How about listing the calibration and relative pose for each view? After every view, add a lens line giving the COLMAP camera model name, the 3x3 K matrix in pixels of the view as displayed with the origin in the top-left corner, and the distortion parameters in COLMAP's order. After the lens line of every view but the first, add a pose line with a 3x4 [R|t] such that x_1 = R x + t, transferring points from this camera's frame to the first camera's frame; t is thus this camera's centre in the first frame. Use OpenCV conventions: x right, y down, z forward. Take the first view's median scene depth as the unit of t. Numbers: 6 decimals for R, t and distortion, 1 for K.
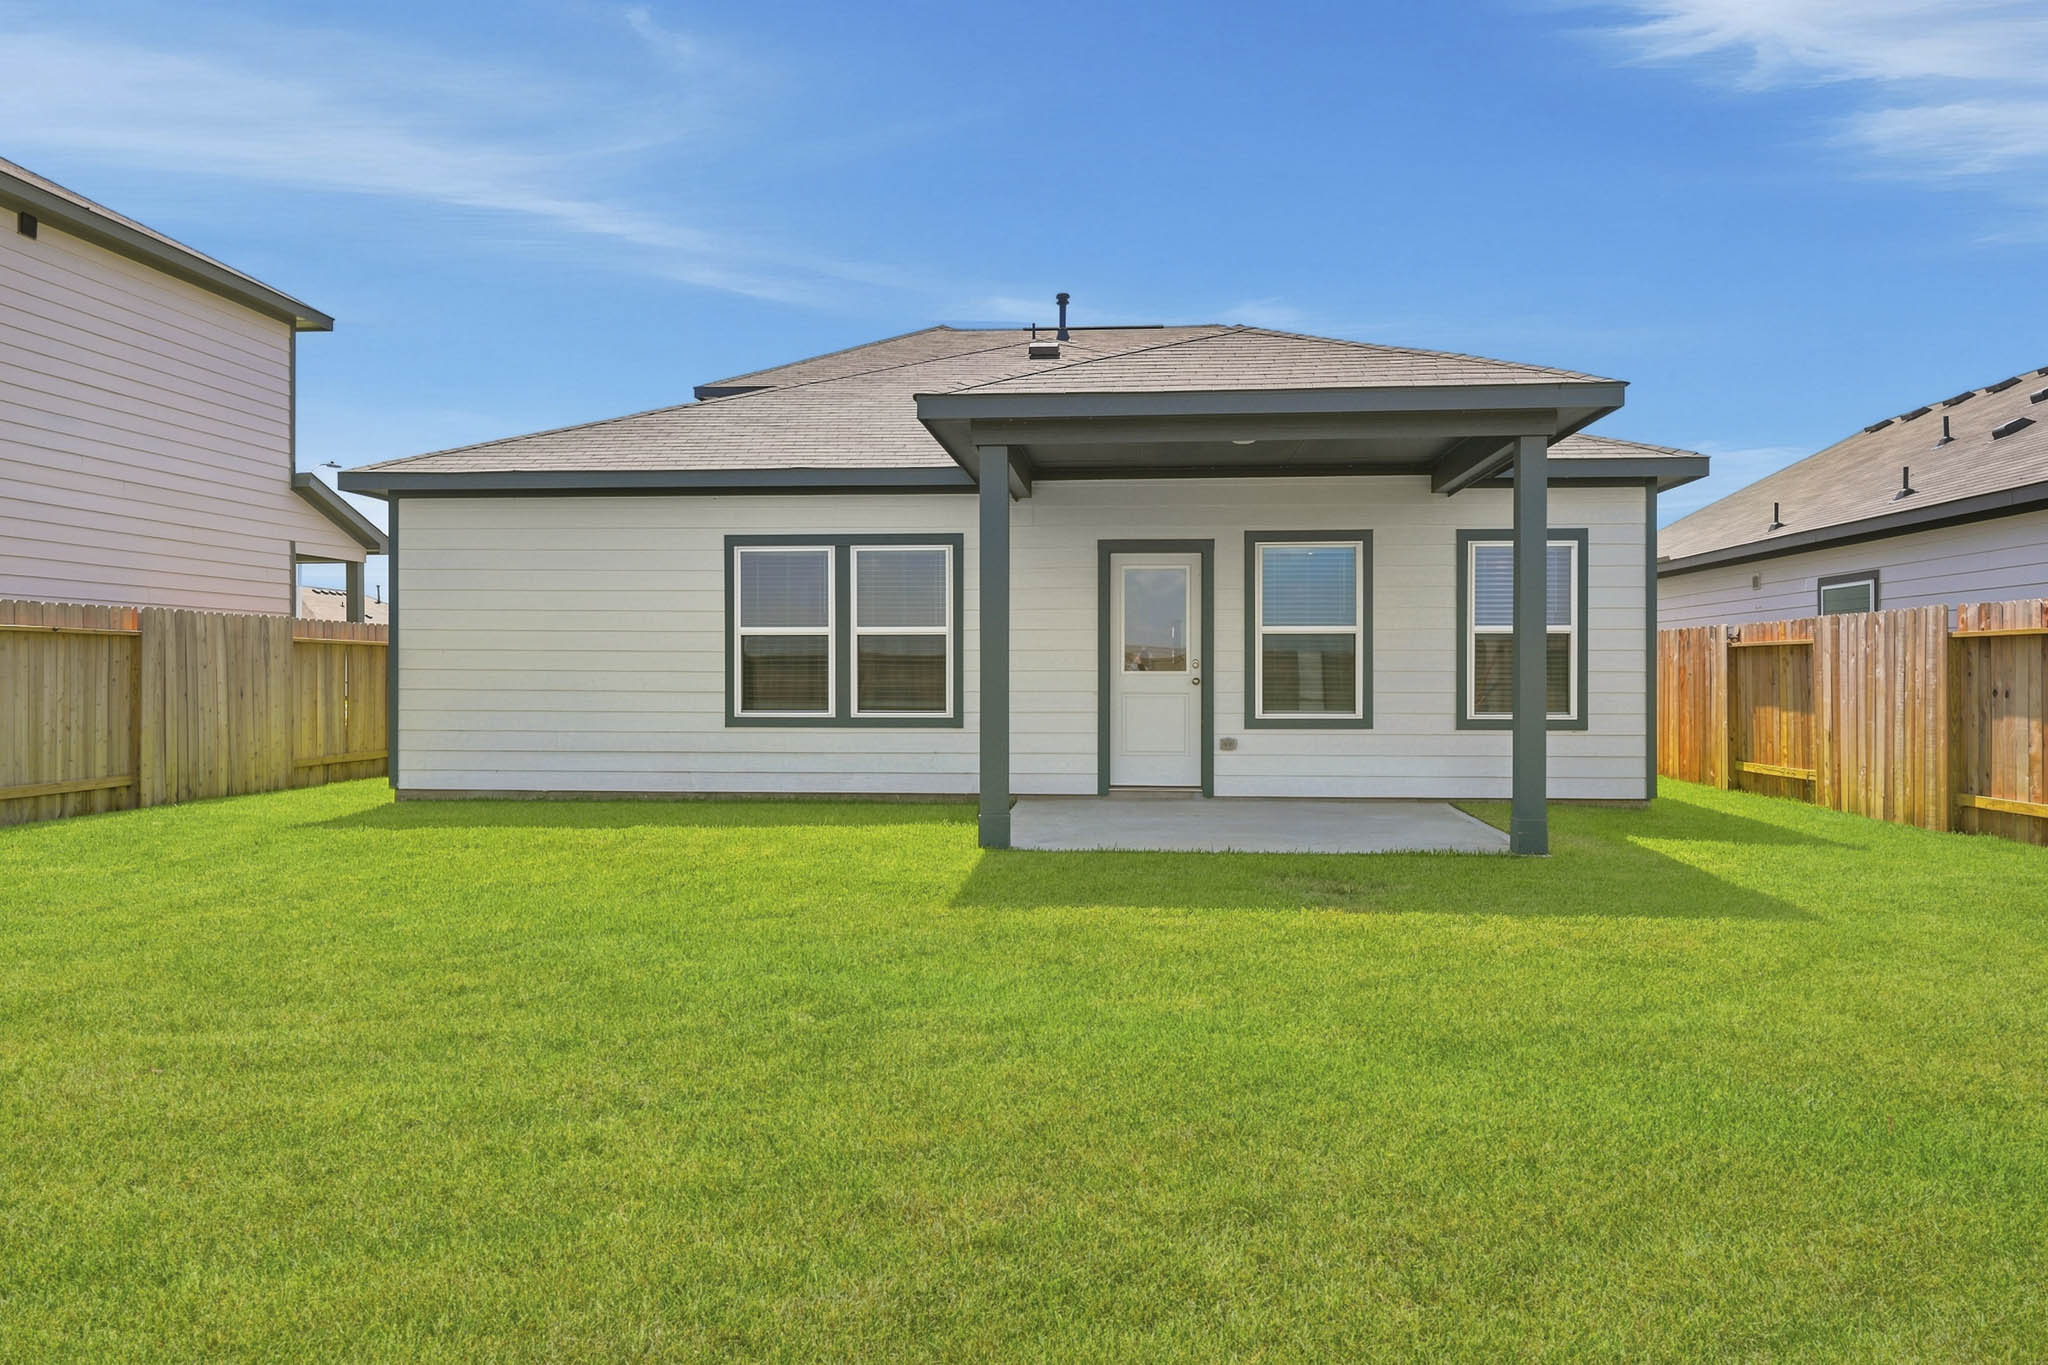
lens RADIAL K [[1412.8, 0, 1029.7], [0, 1412.8, 662.0], [0, 0, 1]] dist [0.020192, -0.003721]
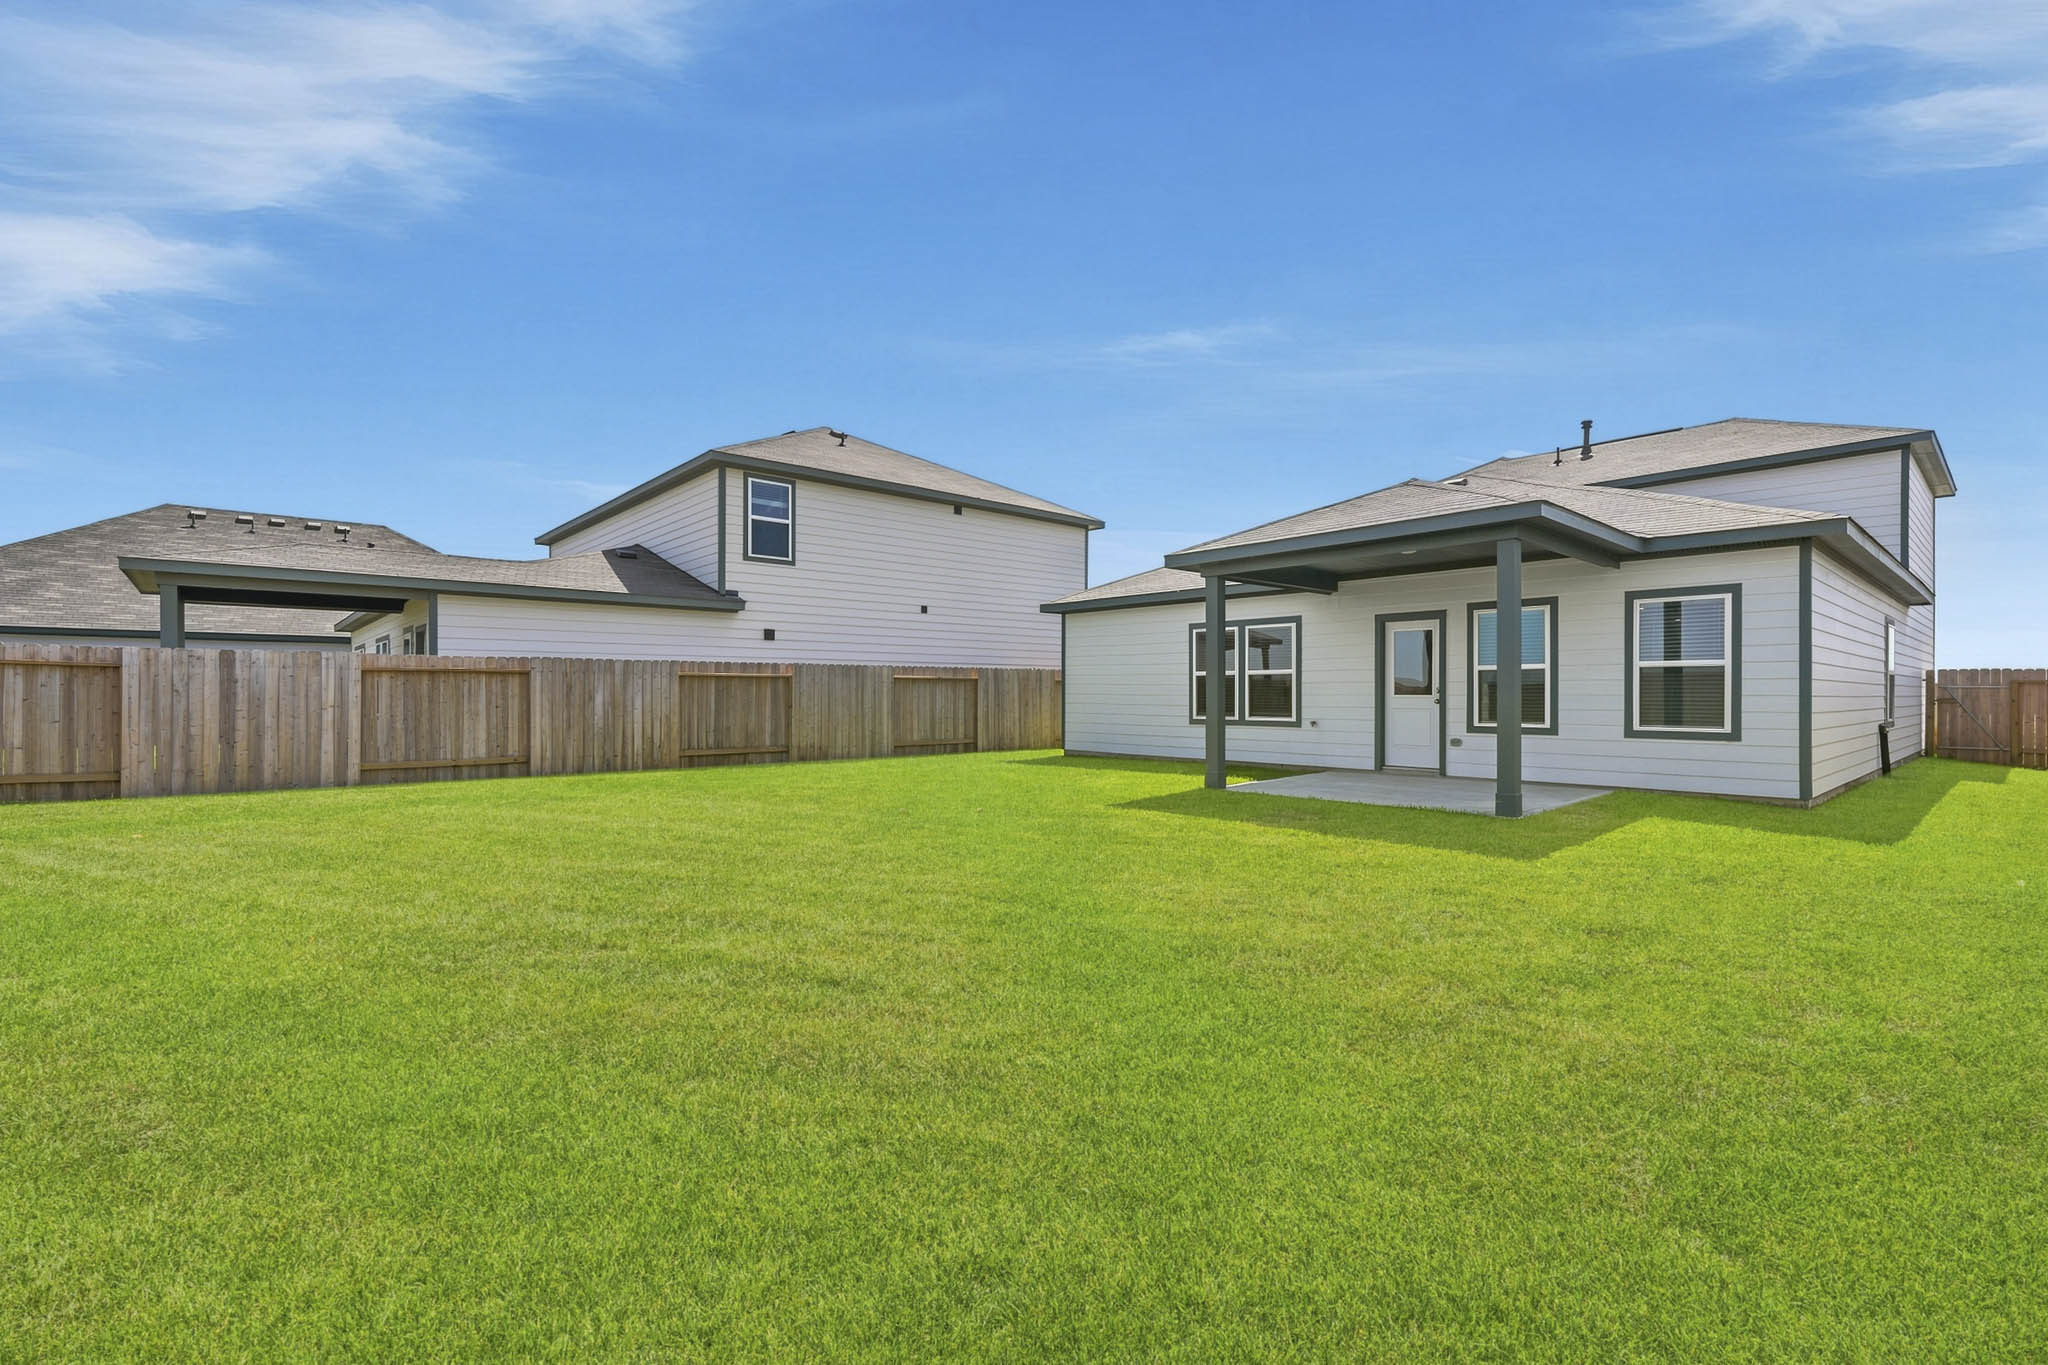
lens RADIAL K [[900.2, 0, 1013.6], [0, 900.2, 703.2], [0, 0, 1]] dist [-0.000962, 0.001035]
pose [[0.719510, 0.007213, -0.694445, 0.473362], [0.003886, 0.999889, 0.014413, -0.000467], [0.694472, -0.013069, 0.719402, -0.039705]]
